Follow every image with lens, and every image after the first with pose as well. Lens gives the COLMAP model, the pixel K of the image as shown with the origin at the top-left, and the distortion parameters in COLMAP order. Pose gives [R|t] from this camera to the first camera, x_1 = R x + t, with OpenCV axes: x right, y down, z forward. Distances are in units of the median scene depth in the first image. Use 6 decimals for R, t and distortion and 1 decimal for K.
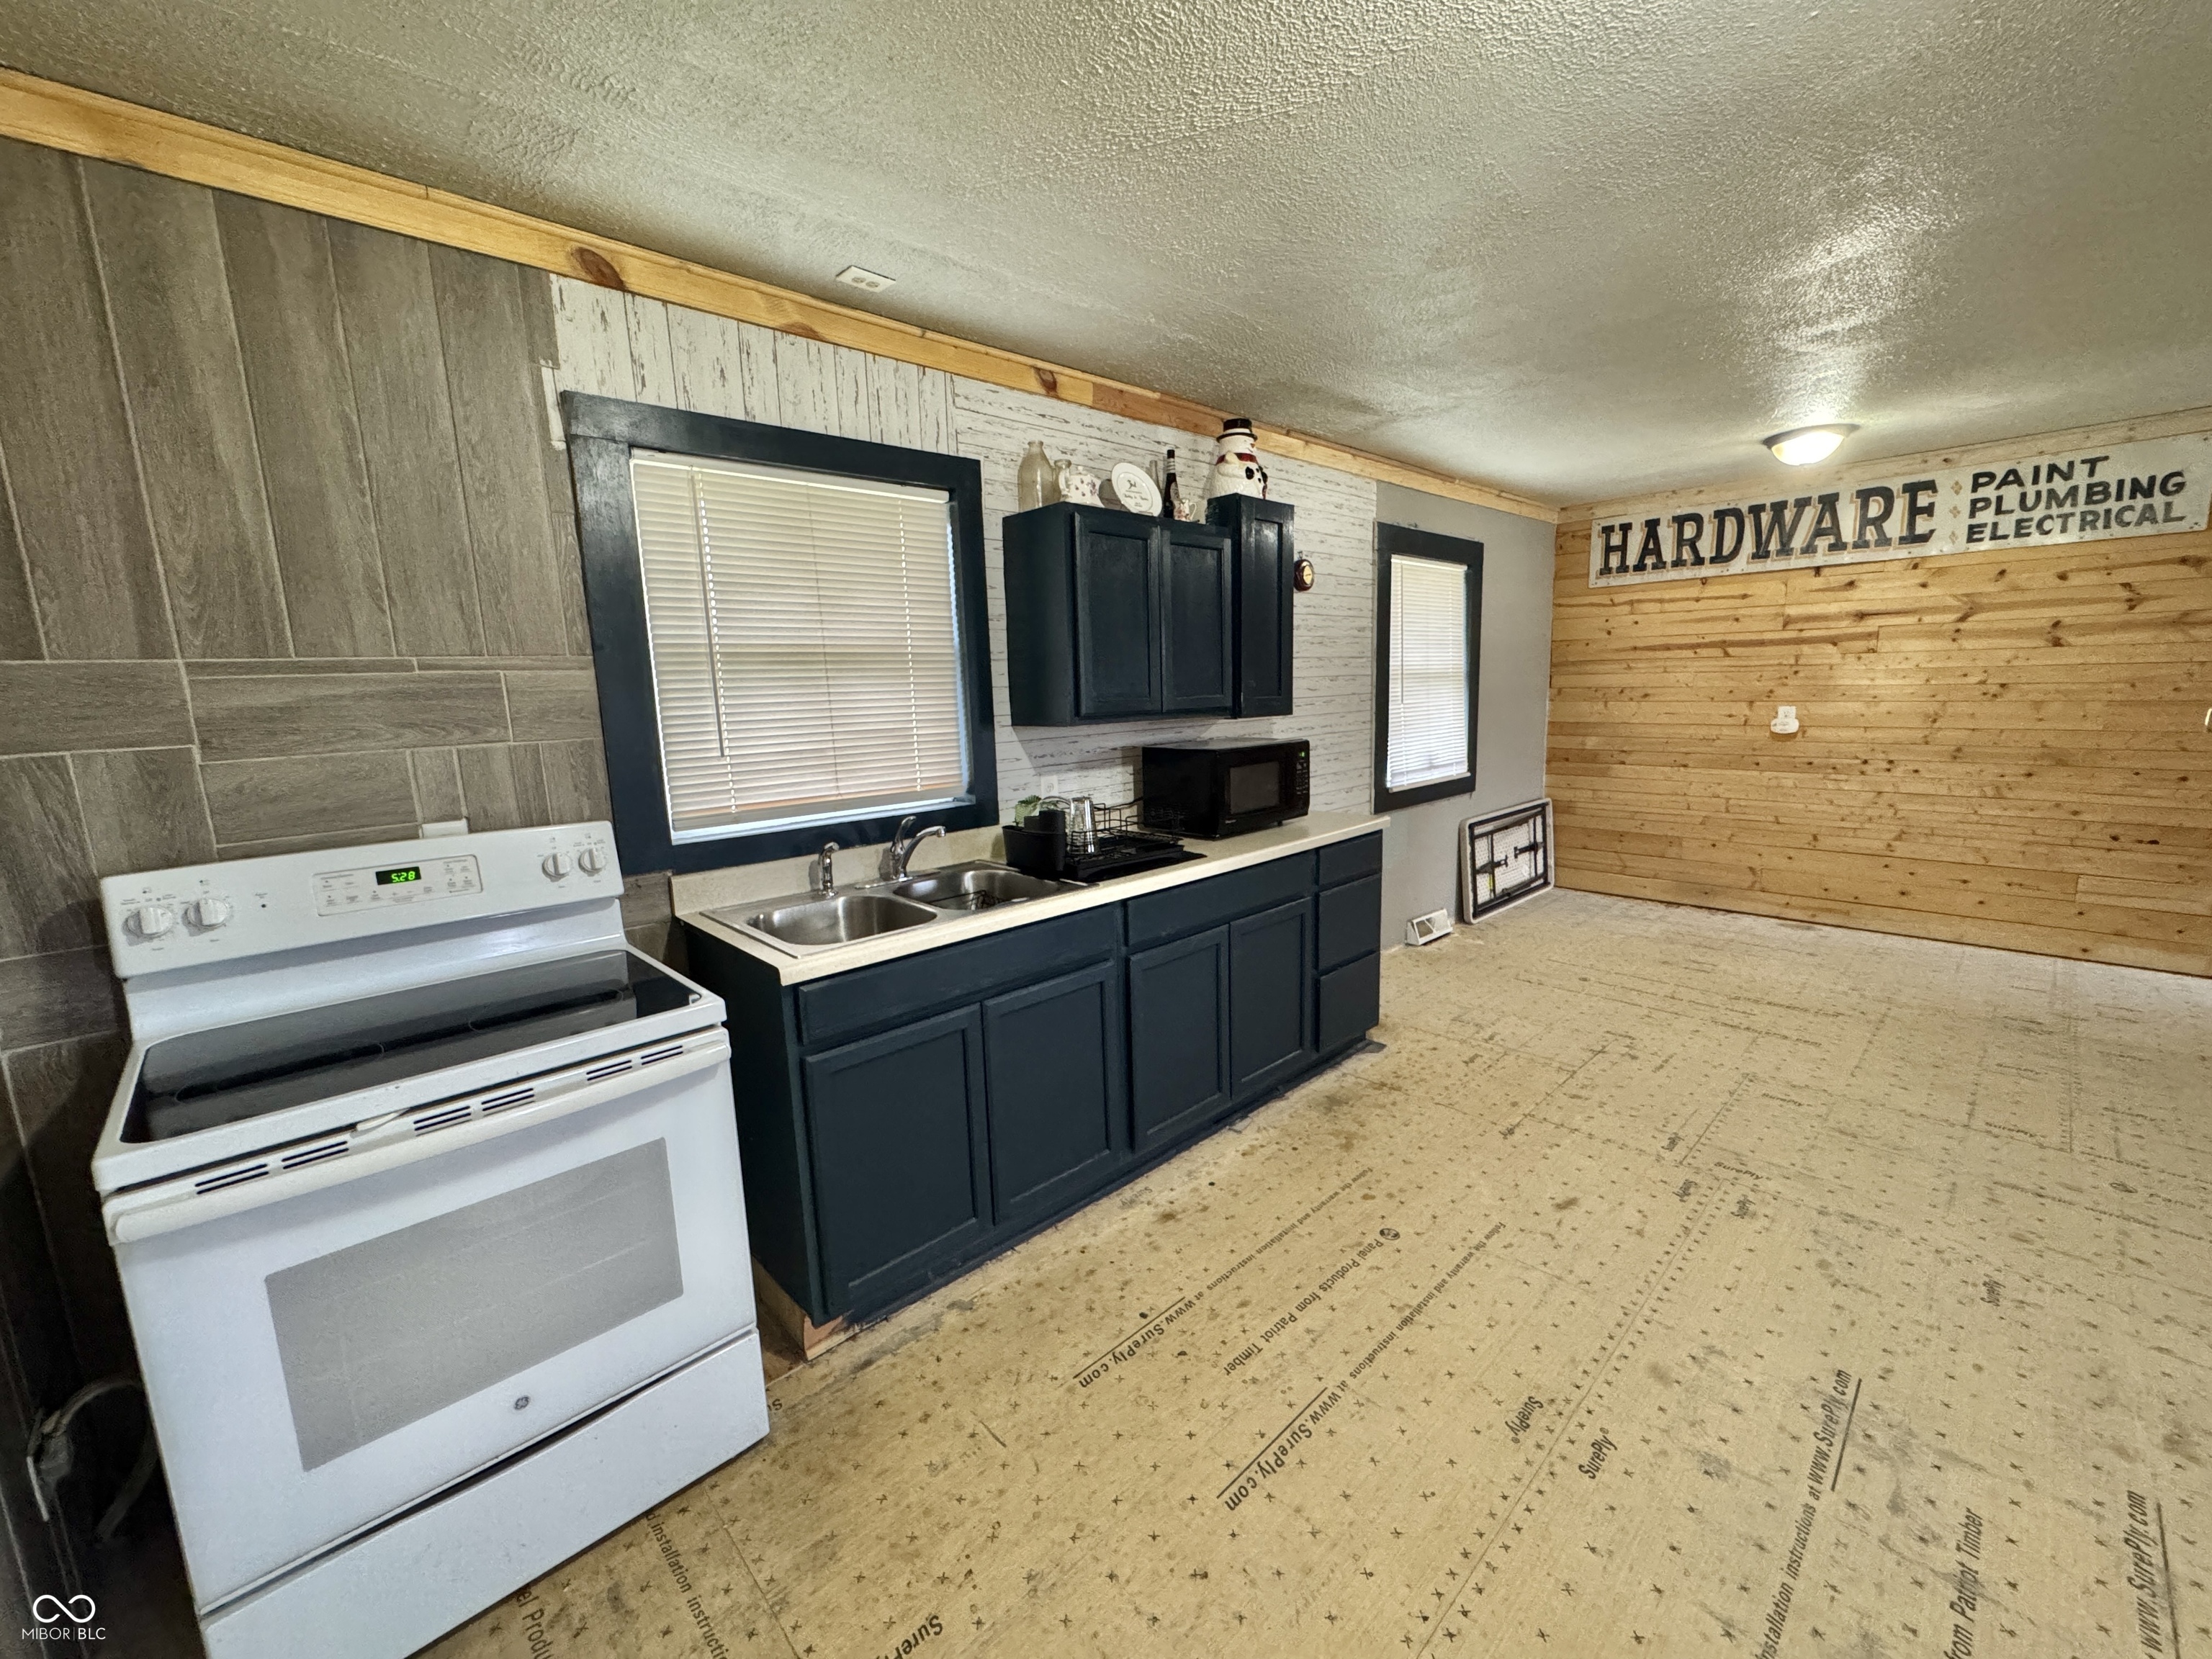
lens RADIAL K [[881.9, 0, 1106.1], [0, 881.9, 835.0], [0, 0, 1]] dist [-0.001339, -0.000196]
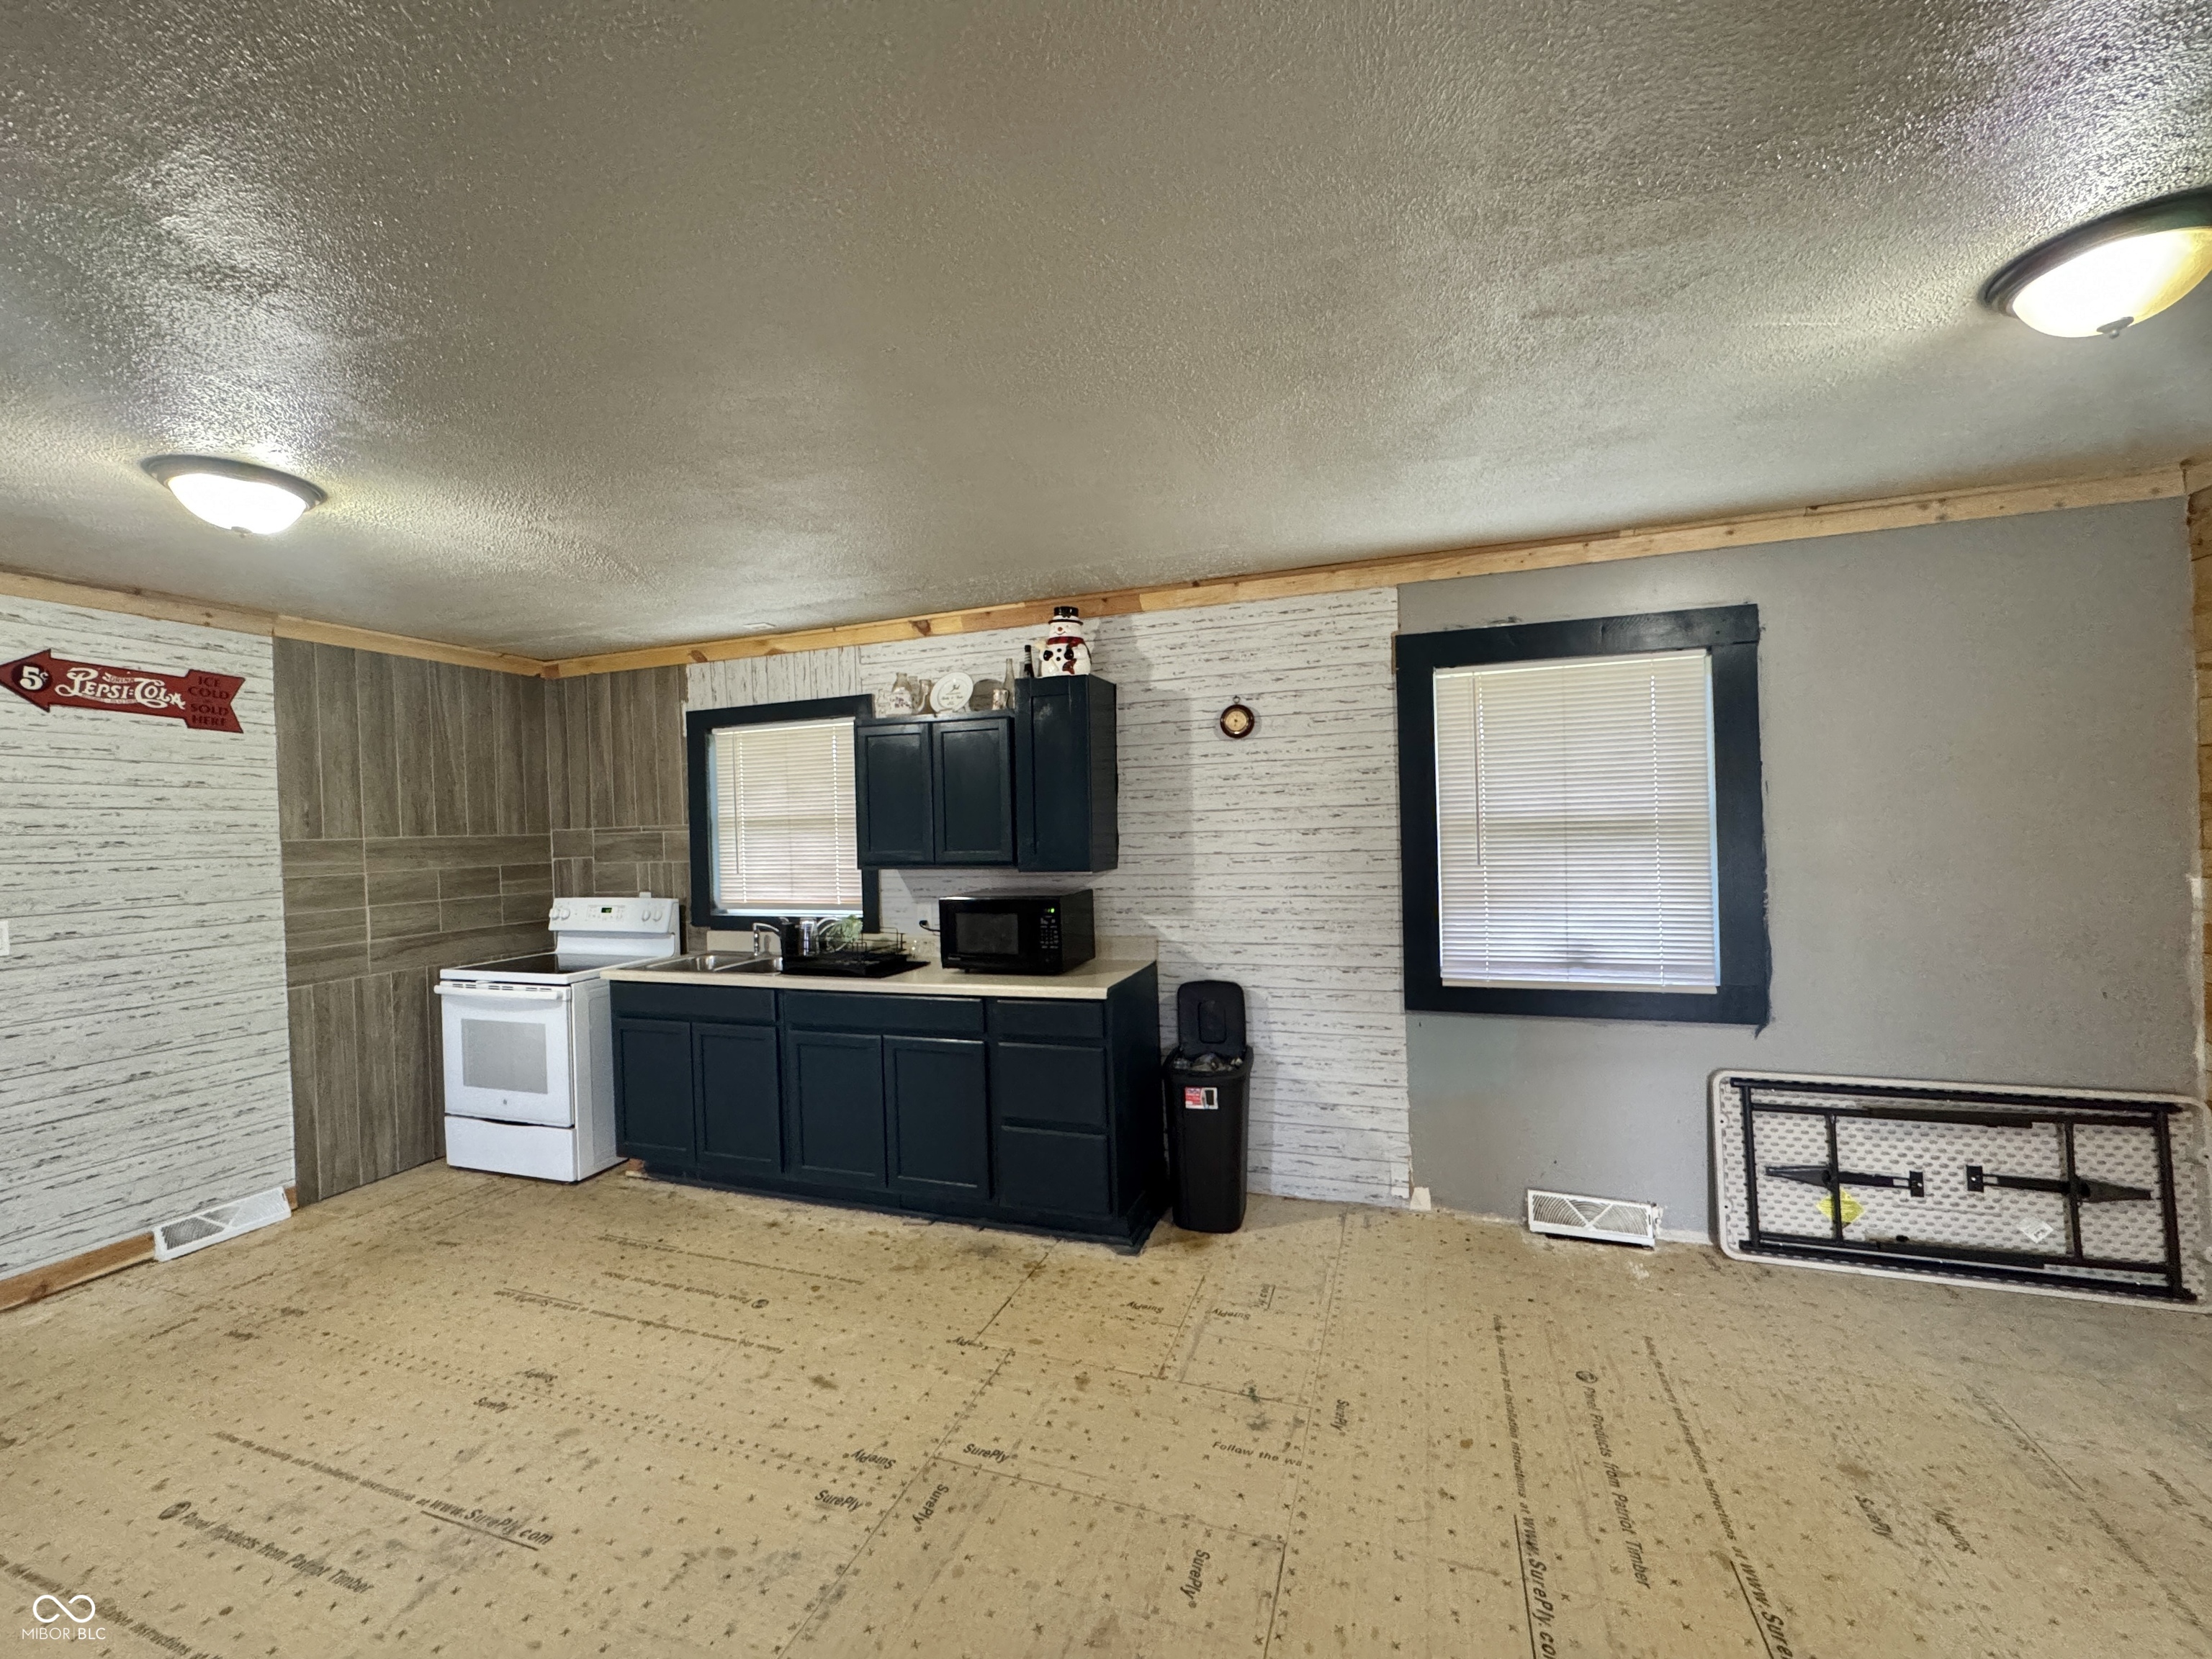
lens RADIAL K [[881.9, 0, 1106.1], [0, 881.9, 835.0], [0, 0, 1]] dist [-0.001339, -0.000196]
pose [[0.460101, 0.031996, -0.887290, 1.476599], [-0.135769, 0.990133, -0.034698, -0.191908], [0.877425, 0.136431, 0.459905, 0.715915]]
